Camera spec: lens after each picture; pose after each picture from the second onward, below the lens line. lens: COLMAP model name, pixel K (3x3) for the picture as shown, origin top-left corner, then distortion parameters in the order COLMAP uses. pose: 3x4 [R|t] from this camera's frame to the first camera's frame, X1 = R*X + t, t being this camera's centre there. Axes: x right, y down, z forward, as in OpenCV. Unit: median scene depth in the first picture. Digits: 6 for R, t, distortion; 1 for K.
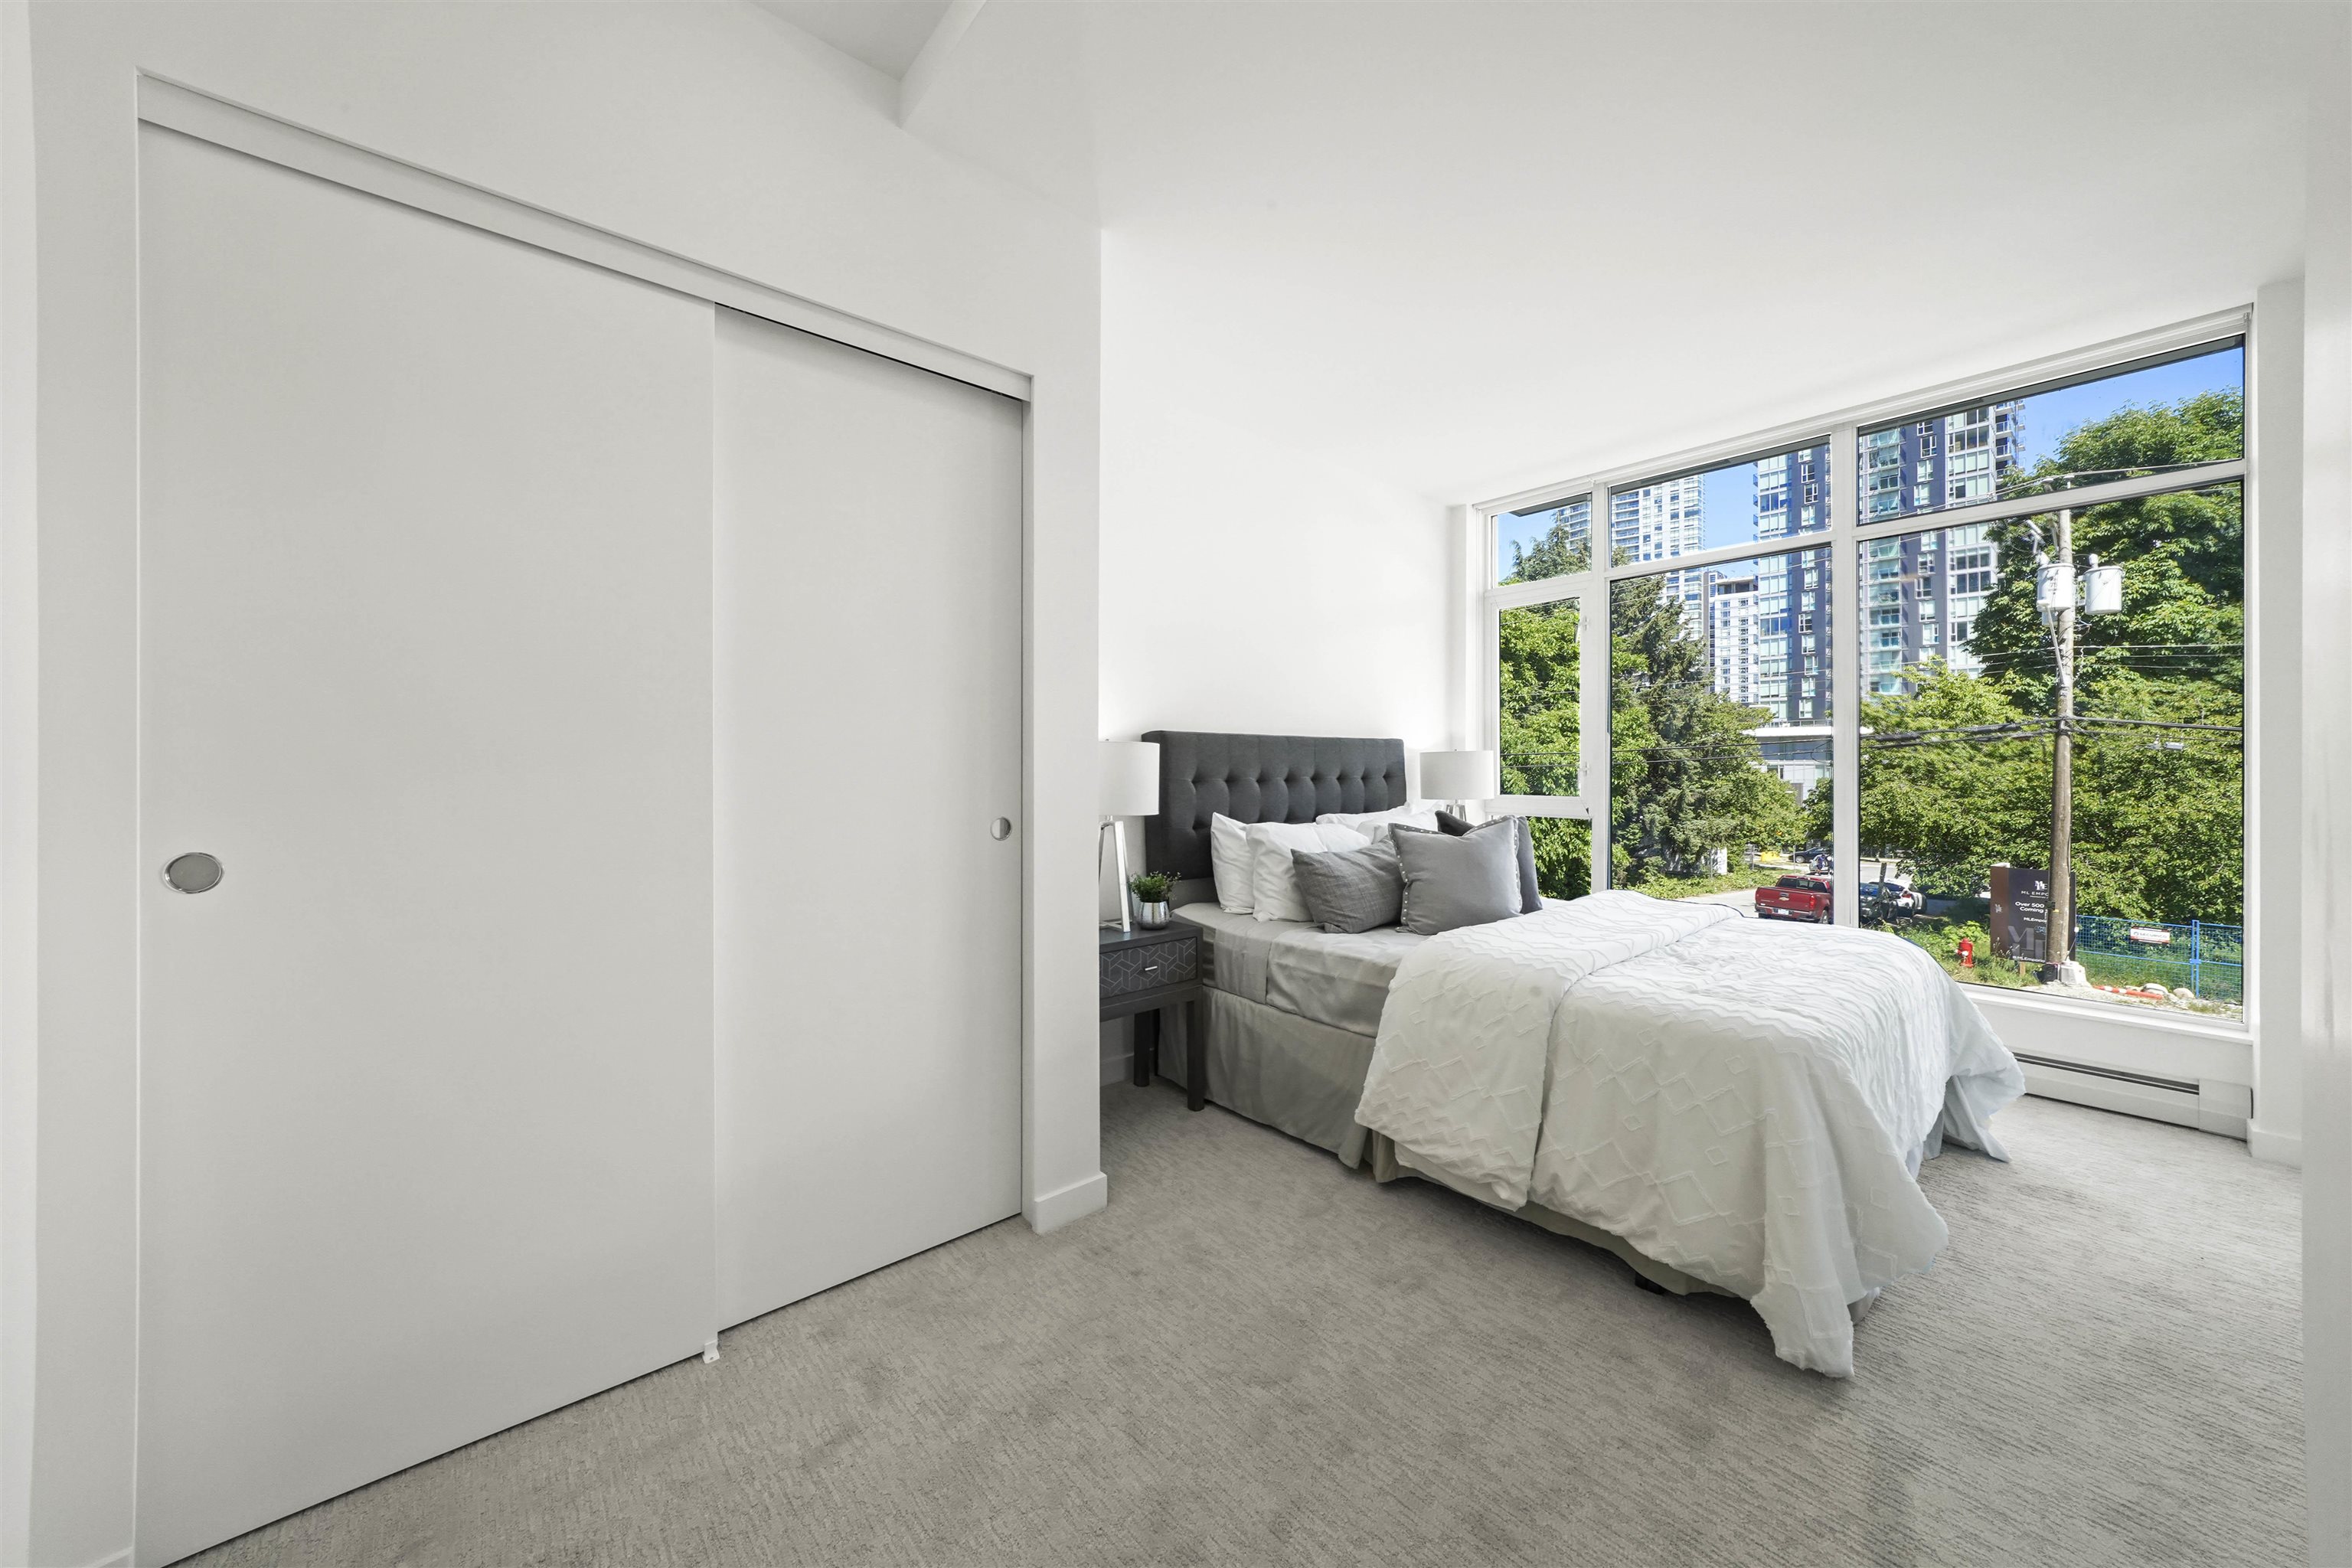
lens RADIAL K [[819.2, 0, 1166.6], [0, 819.2, 767.0], [0, 0, 1]] dist [0.000313, 0.000047]
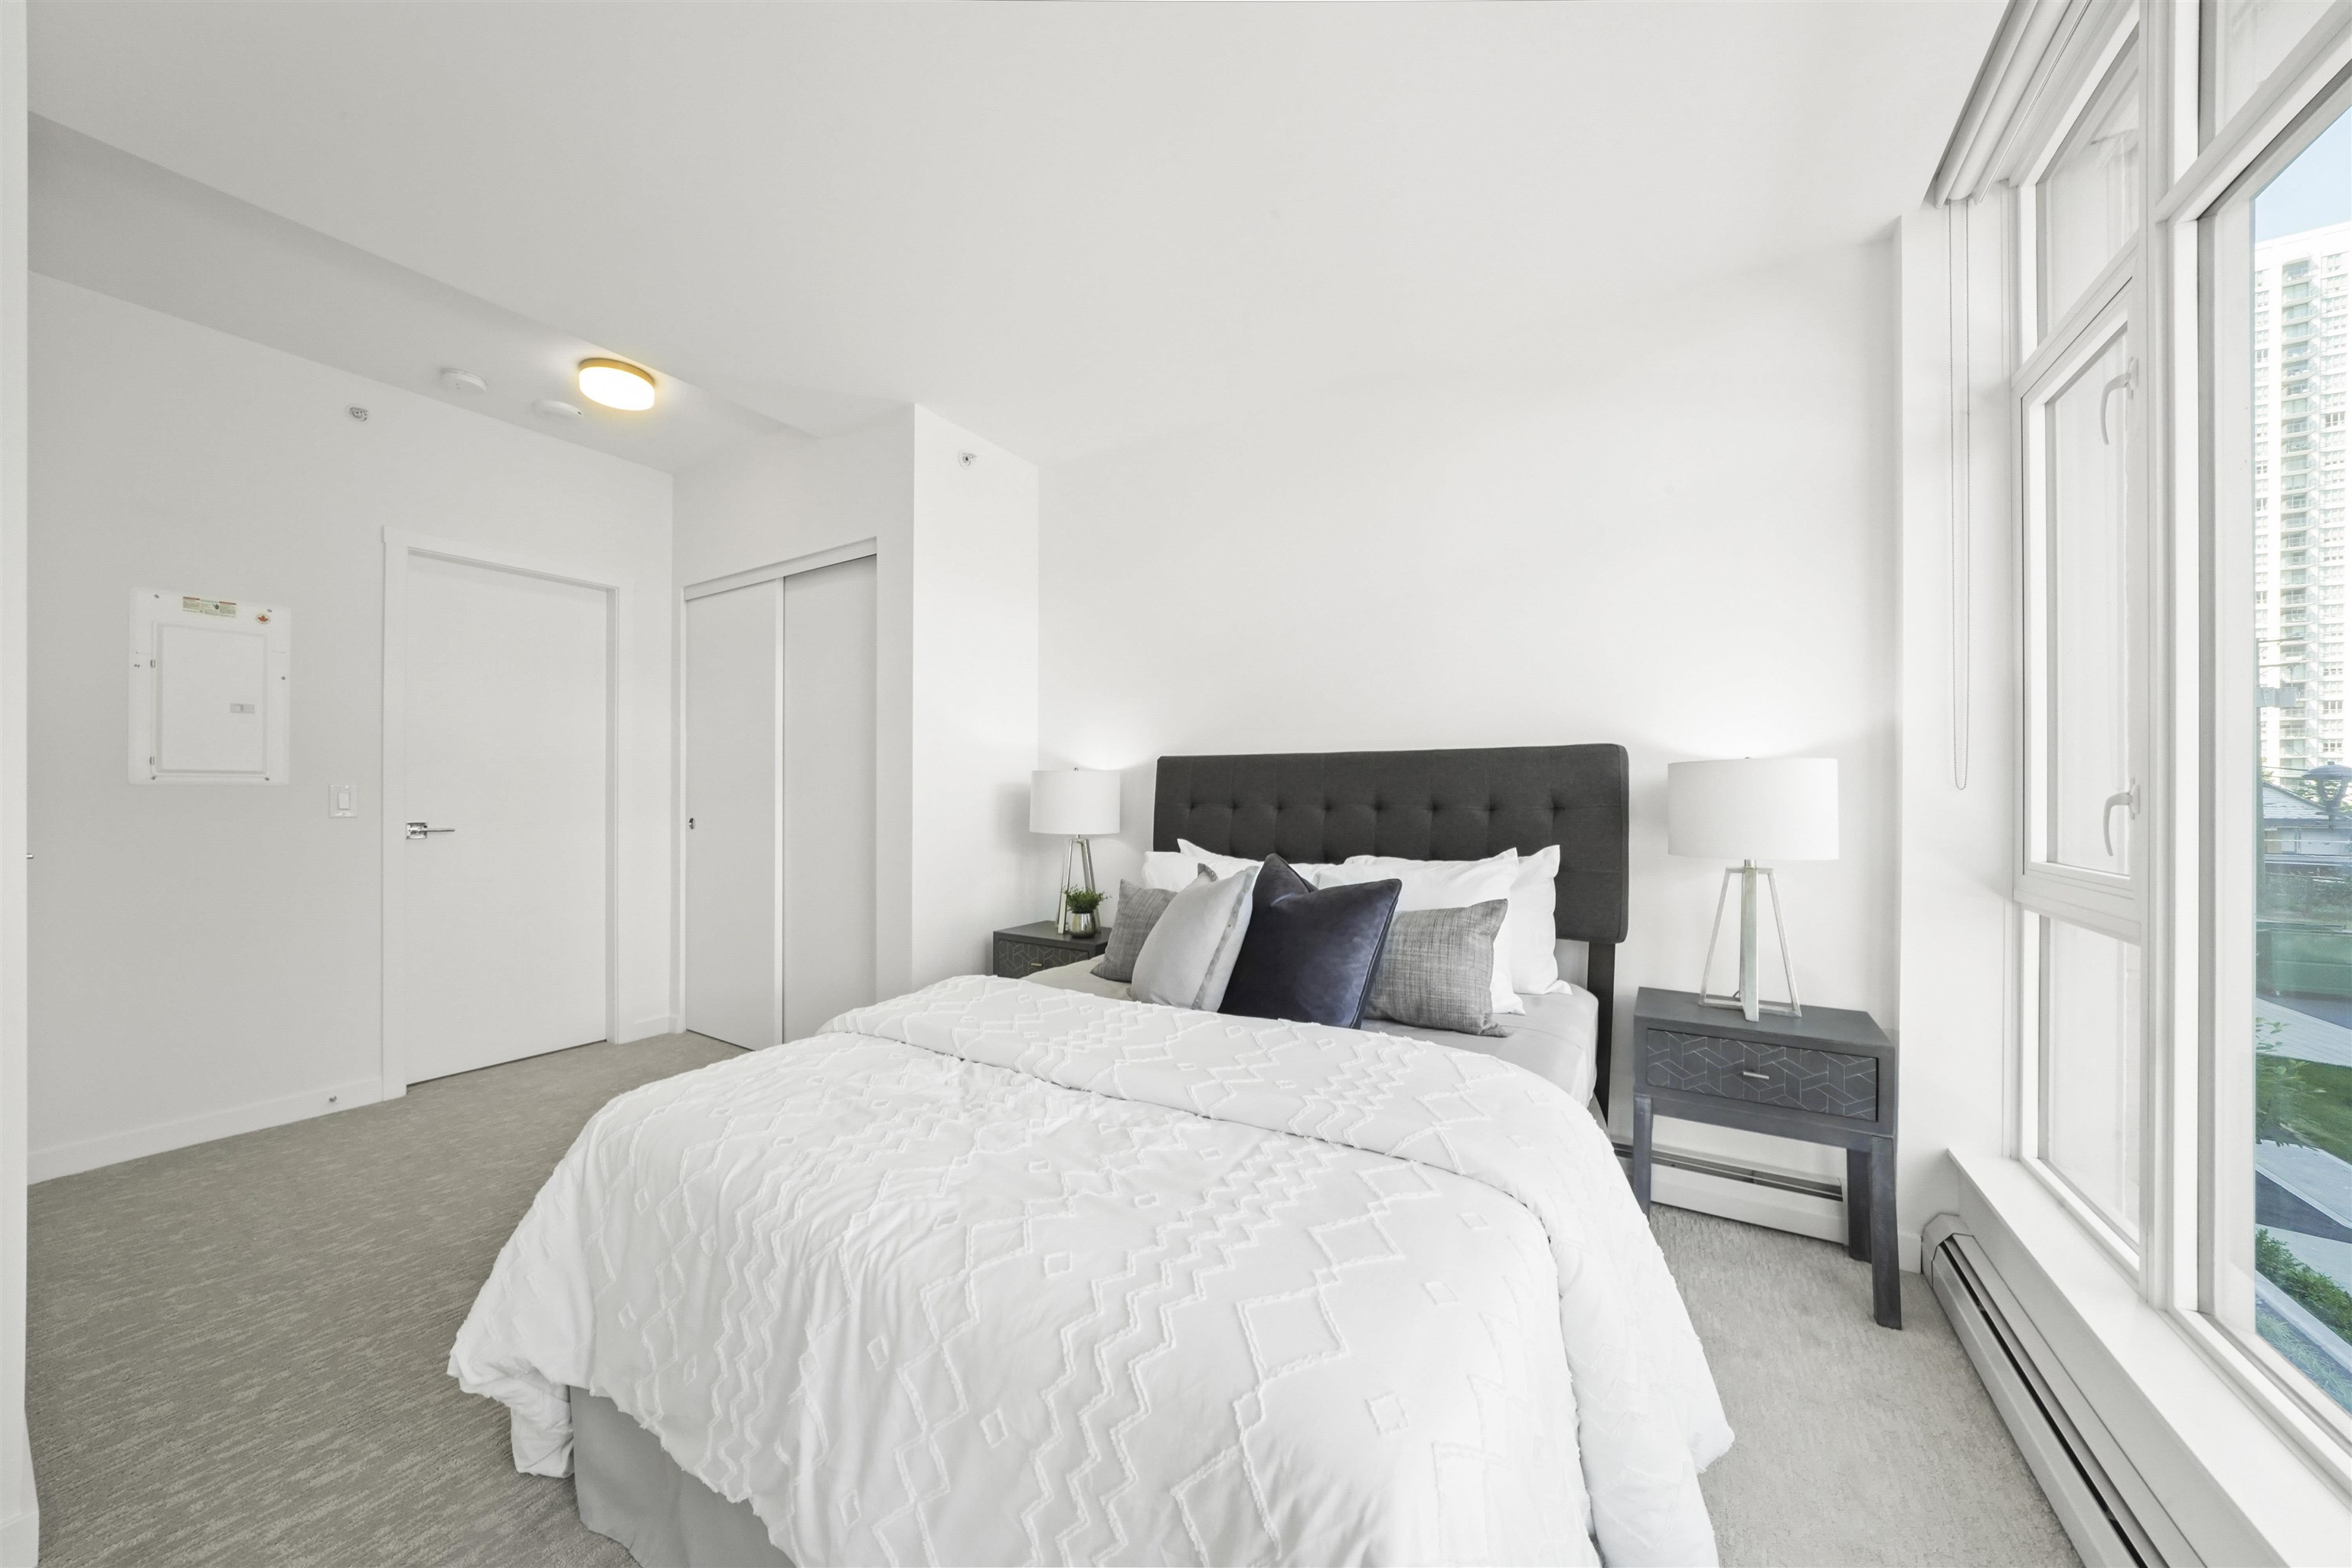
lens RADIAL K [[788.3, 0, 1176.0], [0, 788.3, 784.0], [0, 0, 1]] dist [-0.000097, 0.000002]
pose [[0.312283, -0.005921, -0.949971, 0.863479], [-0.006345, 0.999945, -0.008318, -0.000791], [0.949968, 0.008625, 0.312228, 0.651677]]
